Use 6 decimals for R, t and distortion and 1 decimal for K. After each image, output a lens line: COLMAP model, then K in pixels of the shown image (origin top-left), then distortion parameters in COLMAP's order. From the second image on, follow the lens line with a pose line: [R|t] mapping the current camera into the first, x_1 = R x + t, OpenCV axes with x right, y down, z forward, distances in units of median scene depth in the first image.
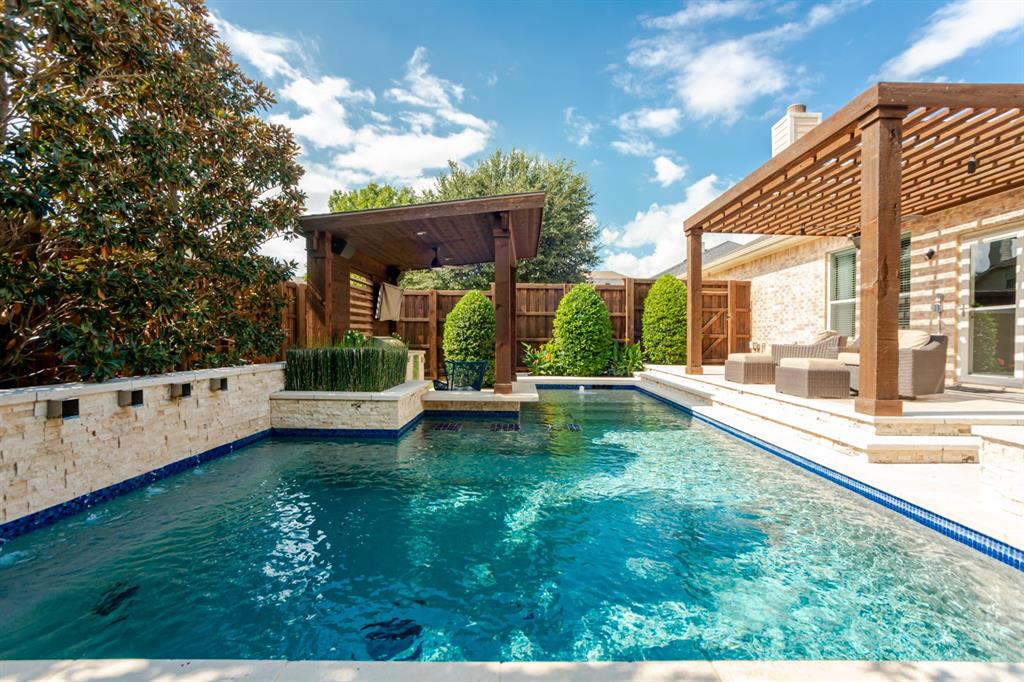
lens RADIAL K [[462.6, 0, 512.0], [0, 462.6, 341.0], [0, 0, 1]] dist [-0.000134, 0.000739]
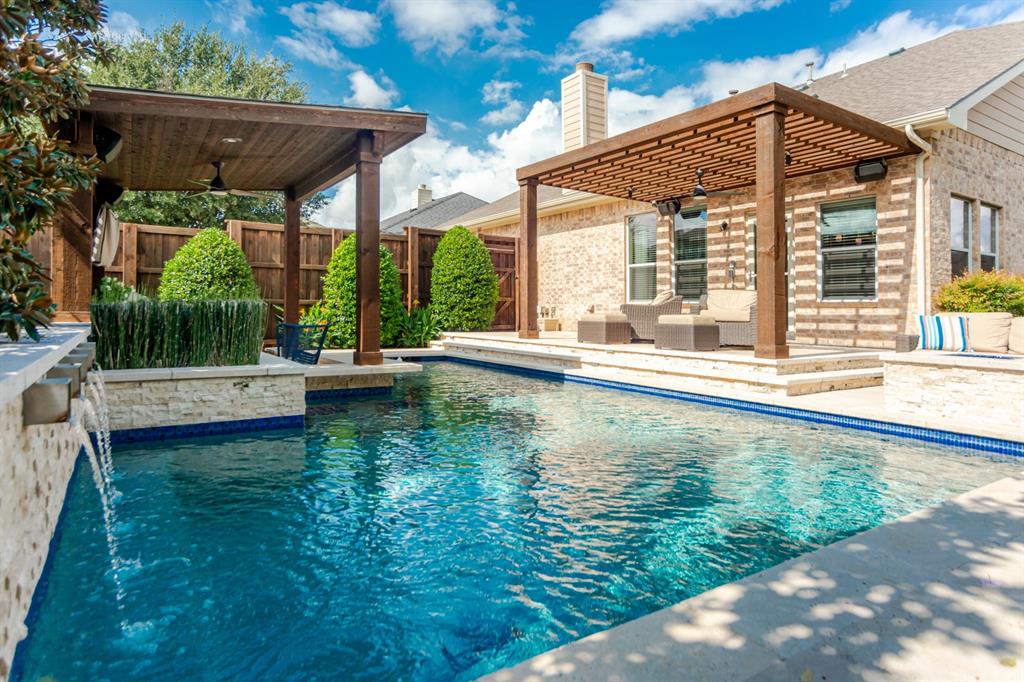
lens RADIAL K [[609.8, 0, 508.8], [0, 609.8, 292.0], [0, 0, 1]] dist [0.030379, 0.000175]
pose [[0.846285, 0.017402, 0.532447, -0.335460], [-0.001946, 0.999561, -0.029575, 0.019578], [-0.532727, 0.023993, 0.845947, 0.013348]]
